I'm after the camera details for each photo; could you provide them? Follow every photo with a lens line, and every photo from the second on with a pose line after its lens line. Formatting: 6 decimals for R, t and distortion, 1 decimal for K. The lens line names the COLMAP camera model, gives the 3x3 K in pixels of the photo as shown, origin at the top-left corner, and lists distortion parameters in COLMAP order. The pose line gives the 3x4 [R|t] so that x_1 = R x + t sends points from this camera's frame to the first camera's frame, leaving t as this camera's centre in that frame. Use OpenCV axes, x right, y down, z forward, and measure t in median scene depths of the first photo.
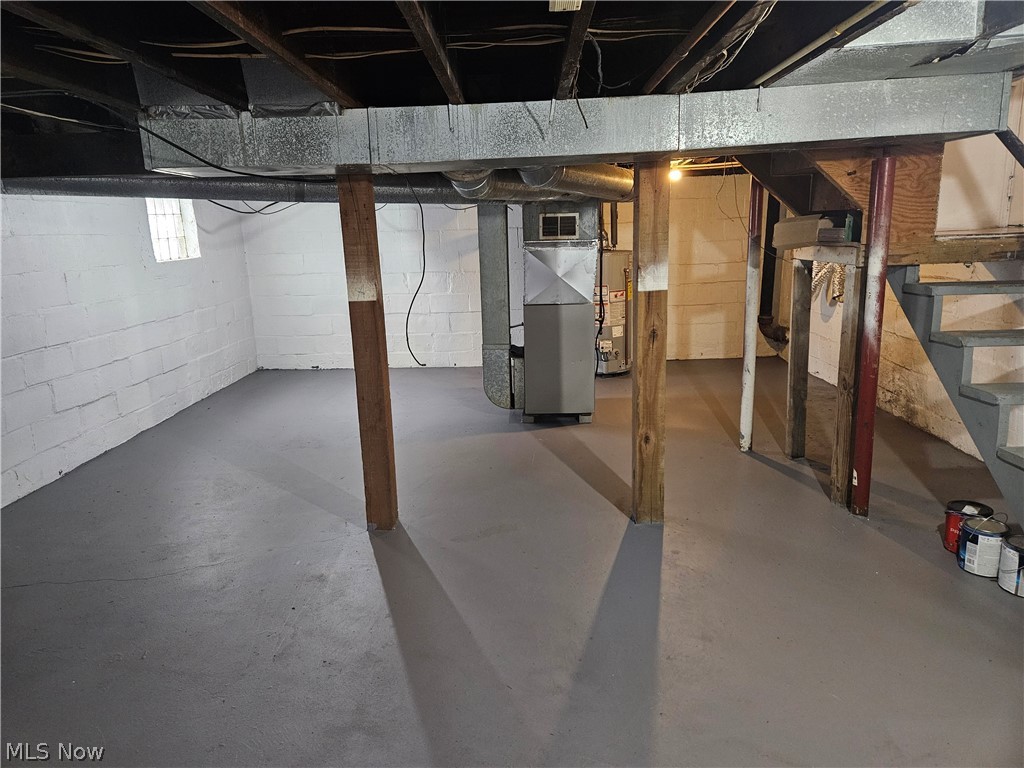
lens RADIAL K [[677.7, 0, 514.1], [0, 677.7, 380.9], [0, 0, 1]] dist [0.060944, -0.041556]
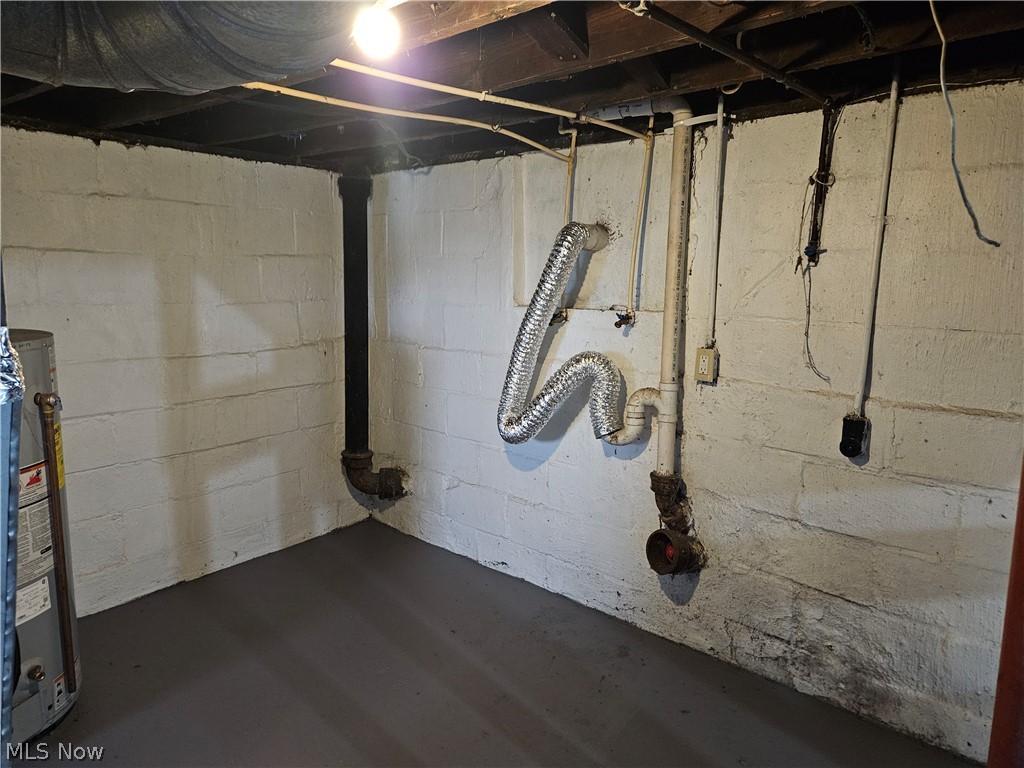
lens RADIAL K [[677.7, 0, 511.2], [0, 677.7, 378.6], [0, 0, 1]] dist [0.060944, -0.041556]
pose [[0.632172, -0.072934, 0.771388, 0.055932], [0.126069, 0.991976, -0.009526, -0.134041], [-0.764504, 0.103270, 0.636294, 0.605065]]
